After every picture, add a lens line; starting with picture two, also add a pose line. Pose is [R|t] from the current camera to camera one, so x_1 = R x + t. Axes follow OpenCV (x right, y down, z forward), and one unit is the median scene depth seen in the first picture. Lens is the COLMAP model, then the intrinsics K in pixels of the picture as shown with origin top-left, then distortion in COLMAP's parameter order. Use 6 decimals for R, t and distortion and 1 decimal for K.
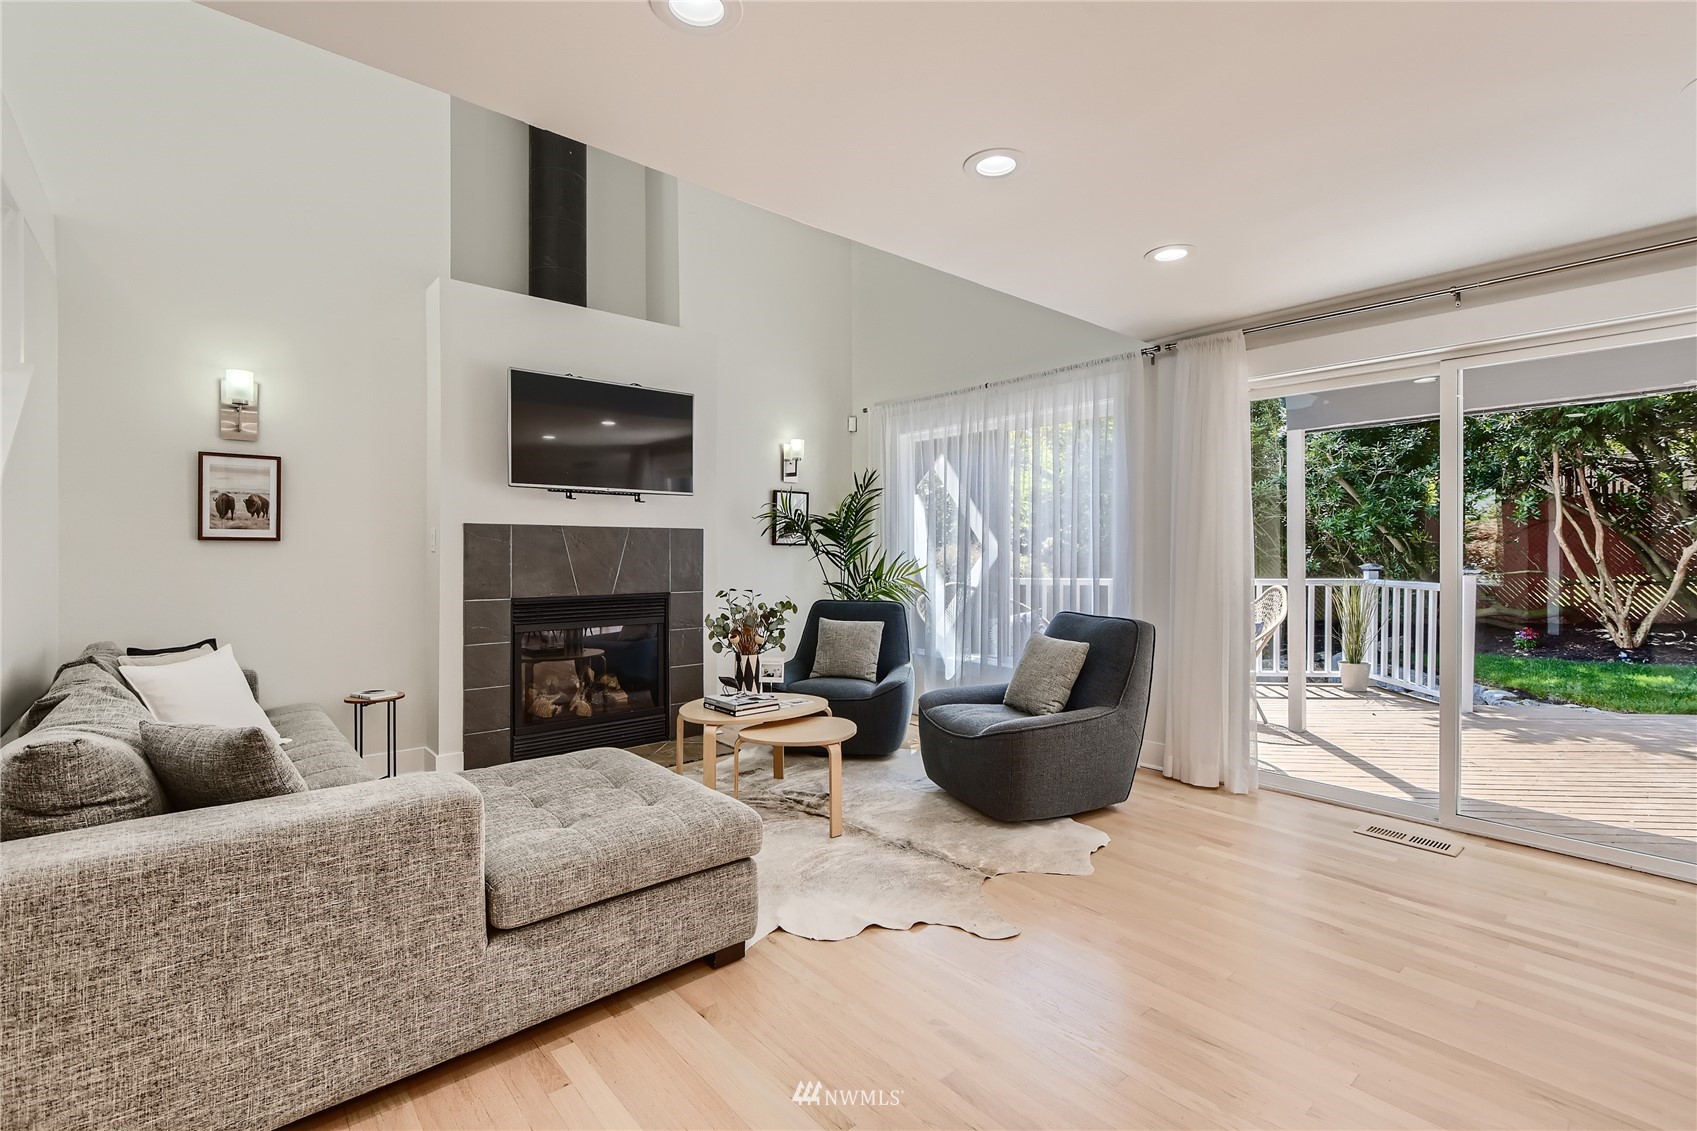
lens RADIAL K [[771.4, 0, 859.4], [0, 771.4, 561.0], [0, 0, 1]] dist [0.004155, -0.006953]
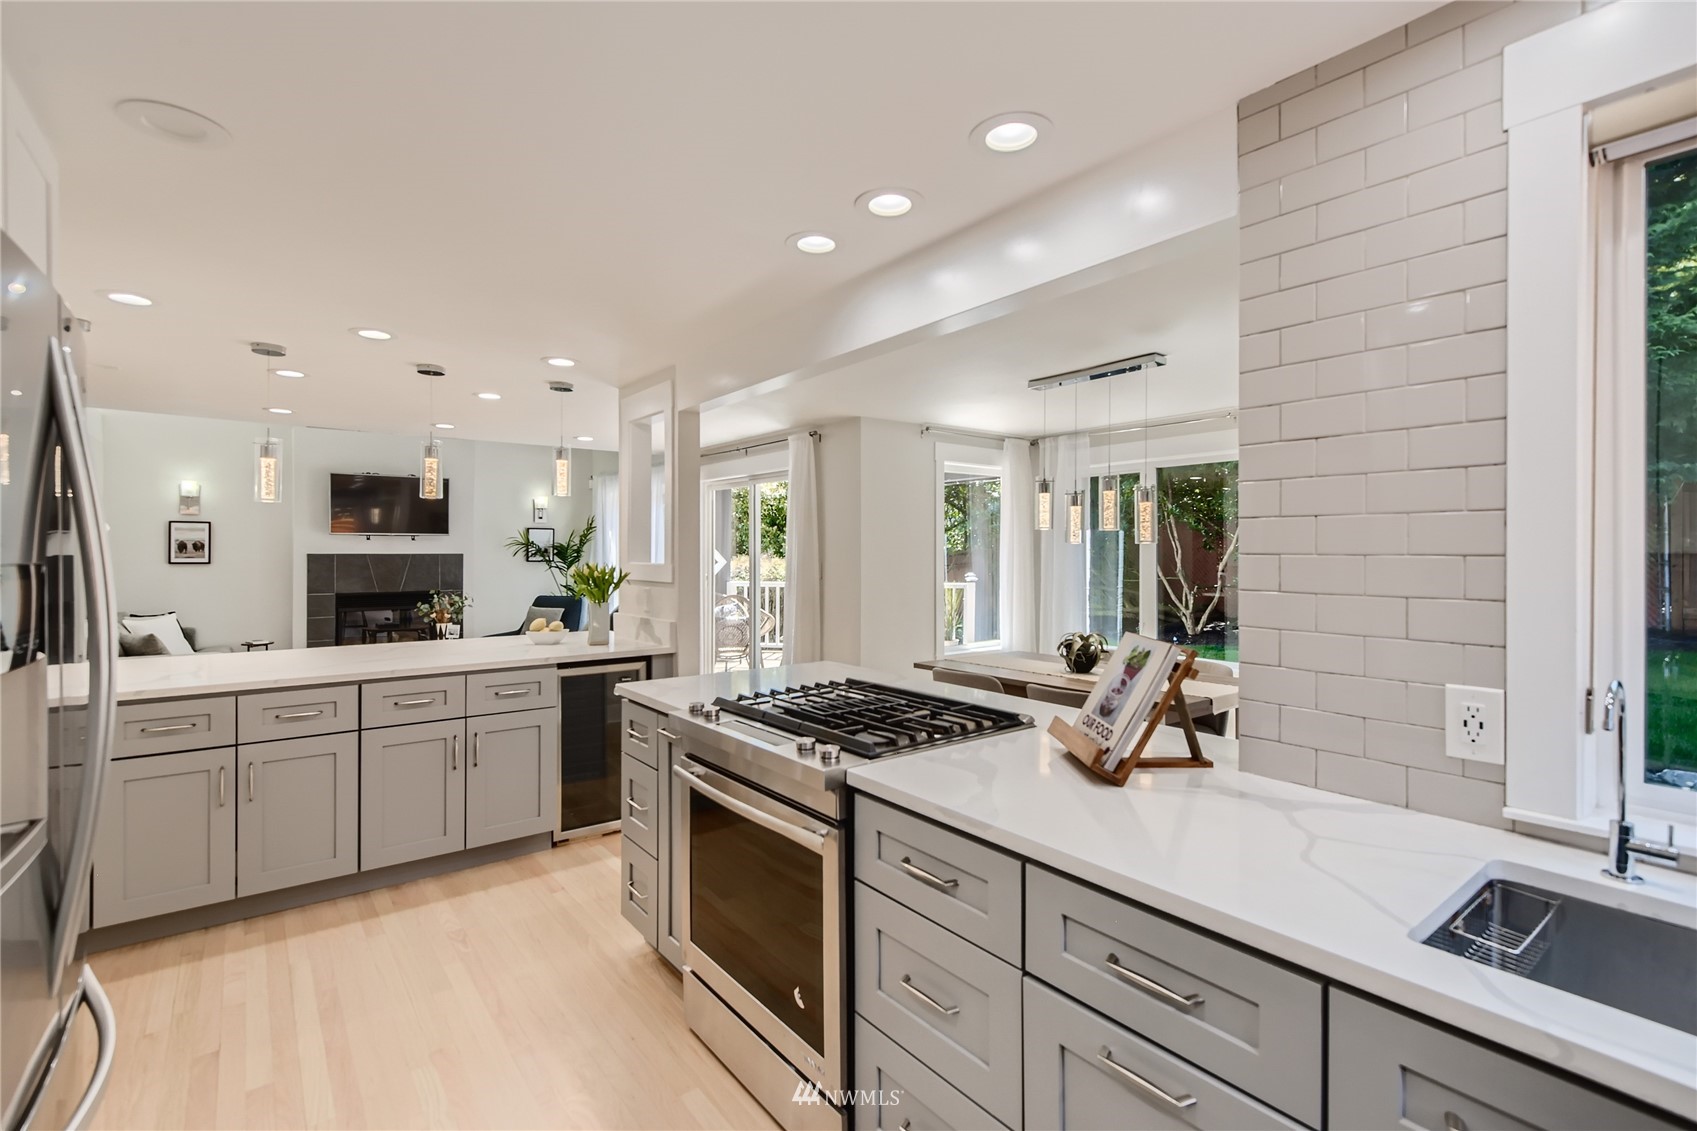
lens RADIAL K [[771.4, 0, 853.5], [0, 771.4, 556.8], [0, 0, 1]] dist [0.004155, -0.006953]
pose [[0.998576, 0.002920, -0.053275, 0.998717], [-0.003059, 0.999992, -0.002530, -0.043567], [0.053267, 0.002689, 0.998577, -0.885630]]
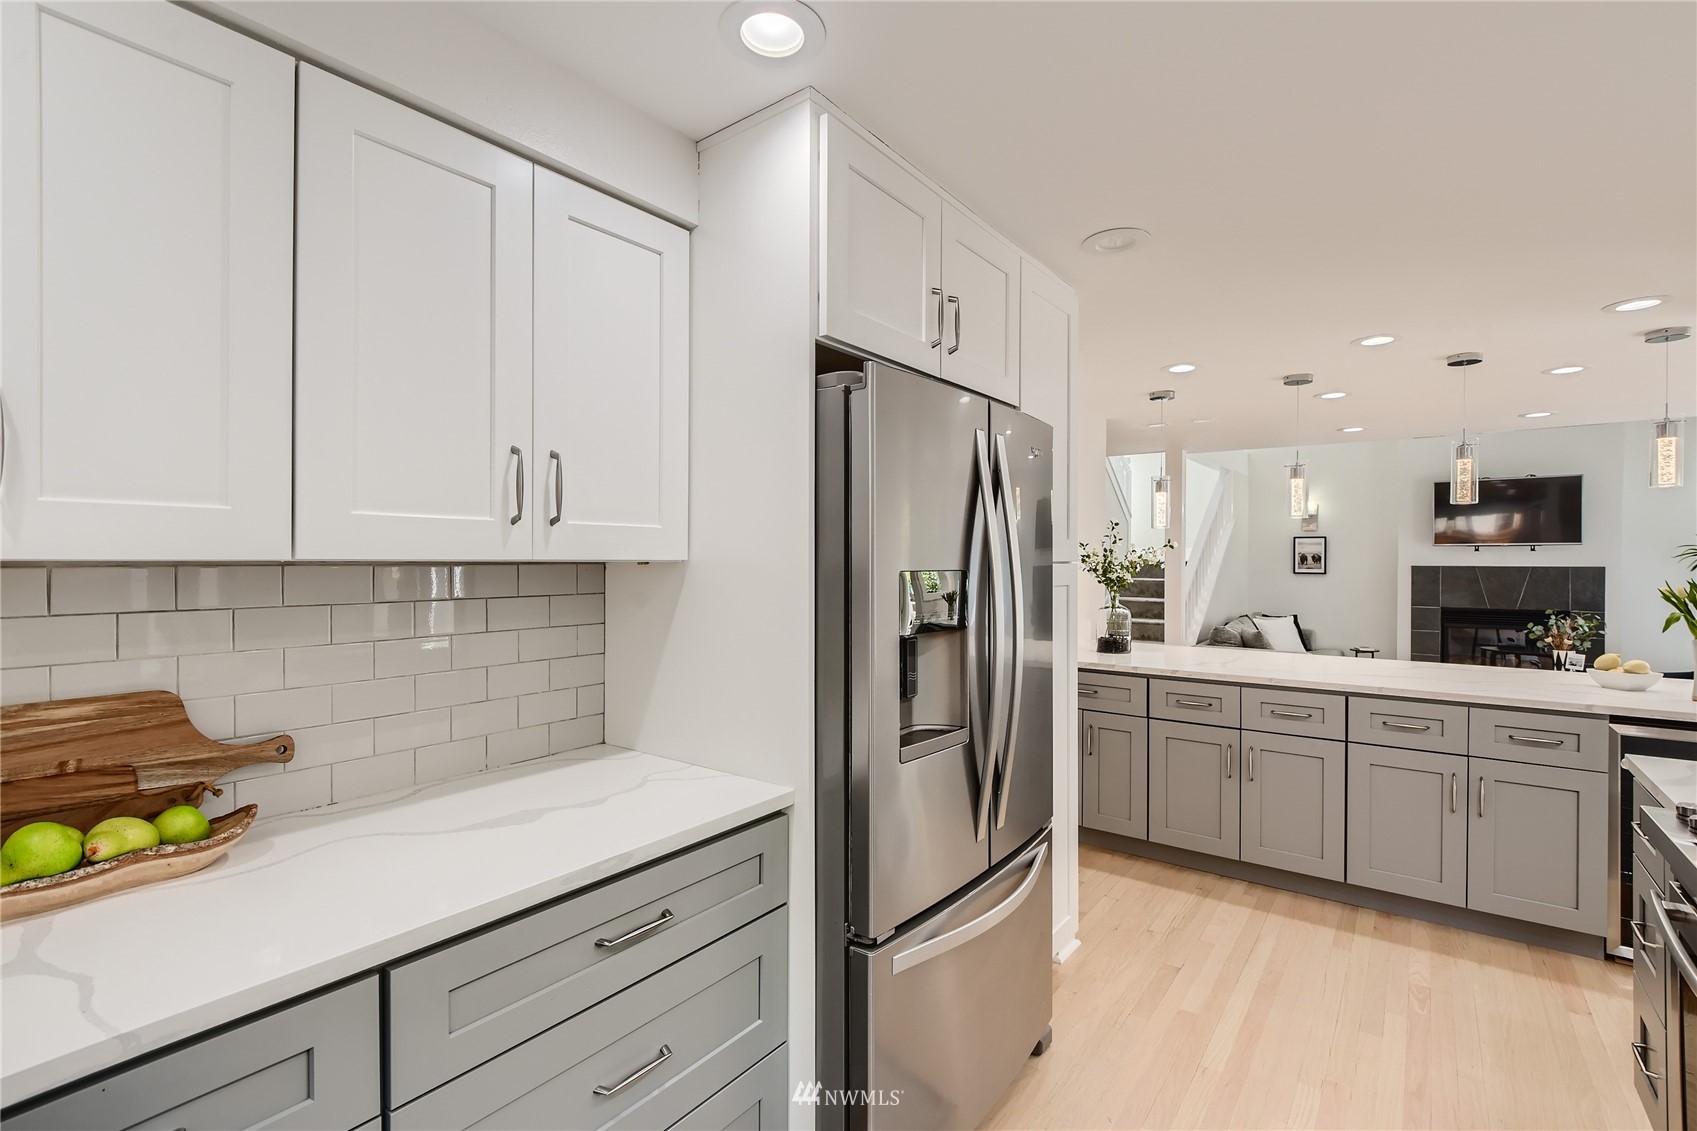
lens RADIAL K [[771.4, 0, 856.9], [0, 771.4, 567.5], [0, 0, 1]] dist [0.004155, -0.006953]
pose [[0.212884, 0.010455, -0.977022, 1.120904], [-0.012845, 0.999886, 0.007901, -0.044974], [0.976993, 0.010868, 0.212994, -0.783206]]
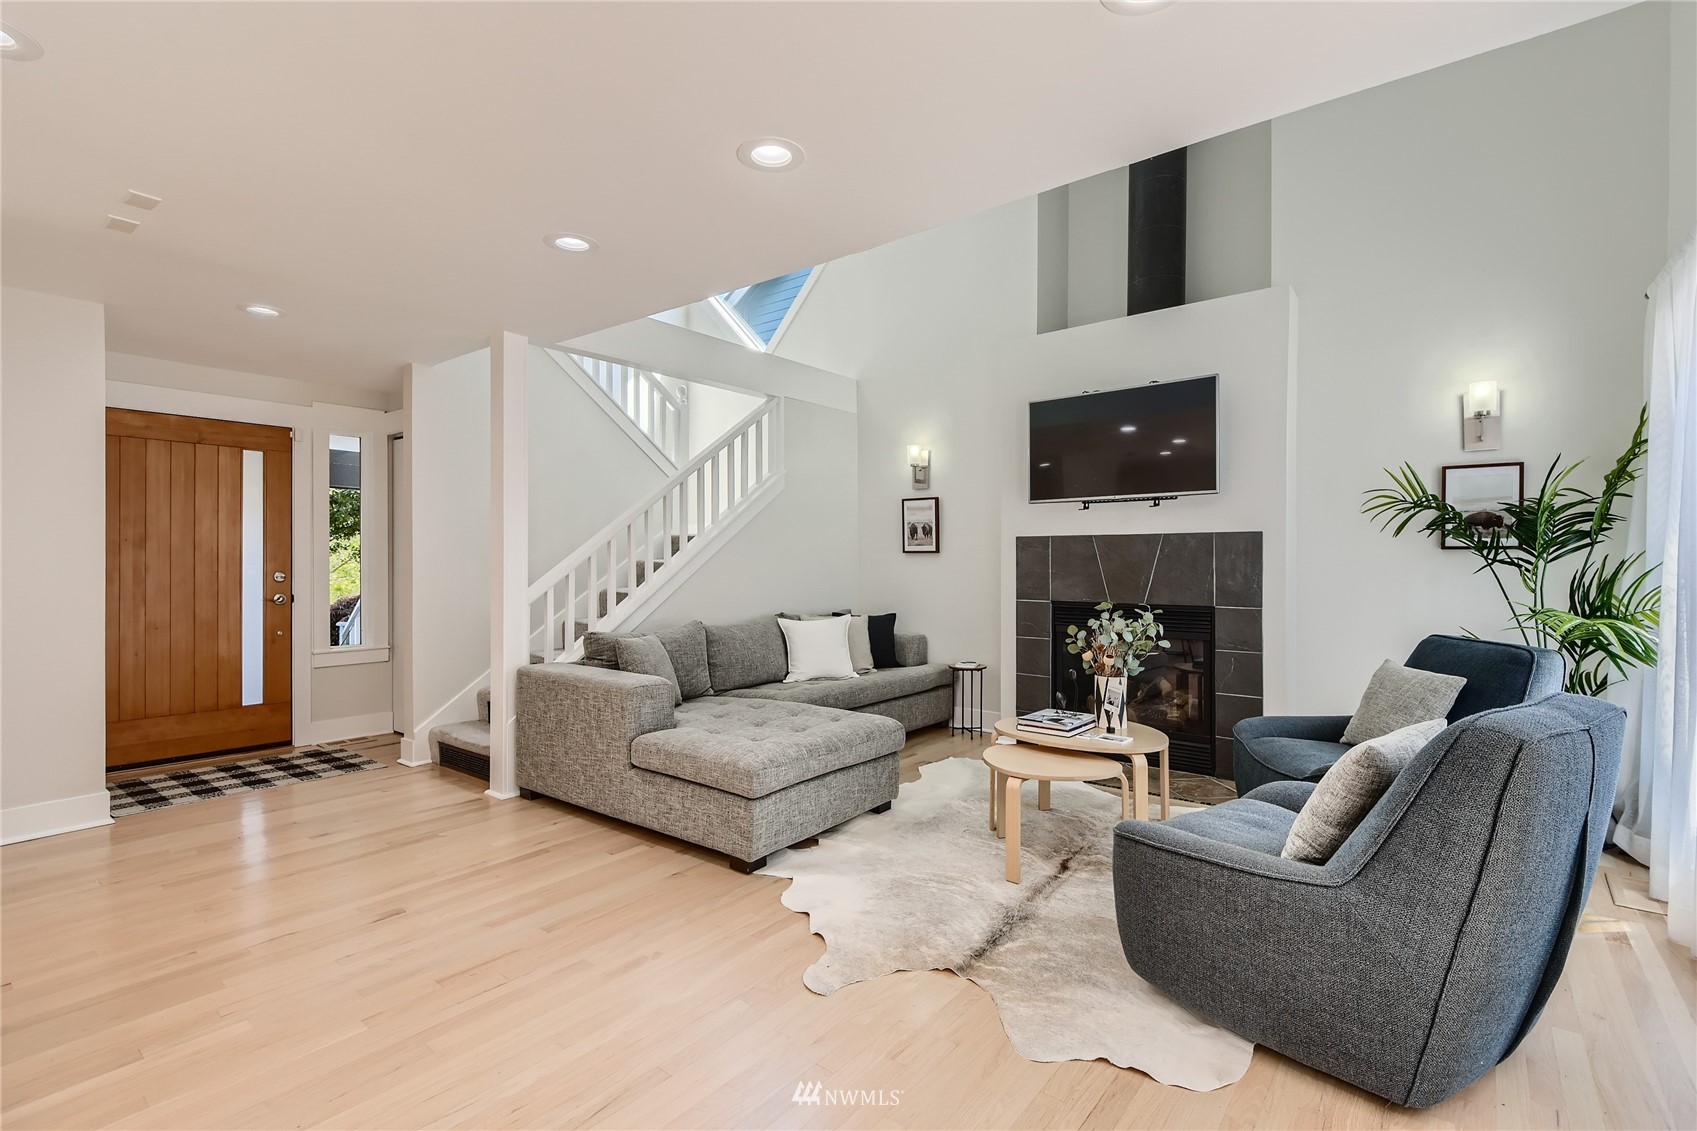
lens RADIAL K [[771.4, 0, 848.8], [0, 771.4, 569.3], [0, 0, 1]] dist [0.004155, -0.006953]
pose [[0.178085, 0.008624, -0.983977, 0.682252], [-0.012779, 0.999898, 0.006450, -0.001965], [0.983932, 0.011426, 0.178176, 0.559947]]
